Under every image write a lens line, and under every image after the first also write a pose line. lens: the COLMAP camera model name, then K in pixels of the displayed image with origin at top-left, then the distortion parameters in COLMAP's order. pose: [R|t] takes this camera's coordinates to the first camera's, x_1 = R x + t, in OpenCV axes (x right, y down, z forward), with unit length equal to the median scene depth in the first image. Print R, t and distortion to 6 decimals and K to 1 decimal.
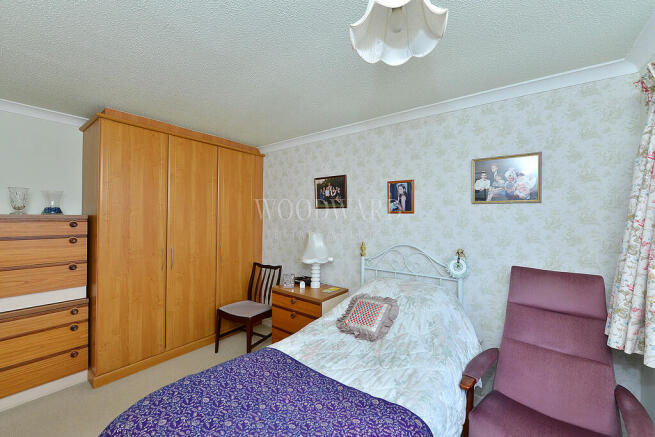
lens RADIAL K [[260.6, 0, 330.1], [0, 260.6, 216.8], [0, 0, 1]] dist [0.000284, -0.000156]
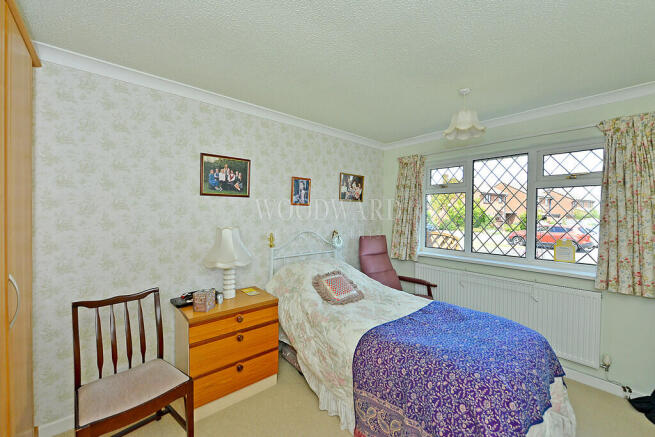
lens RADIAL K [[260.6, 0, 330.1], [0, 260.6, 216.8], [0, 0, 1]] dist [0.000284, -0.000156]
pose [[0.206261, -0.028152, 0.978092, -0.802297], [-0.016583, 0.999342, 0.032260, -0.001187], [-0.978356, -0.022874, 0.205659, 0.581495]]
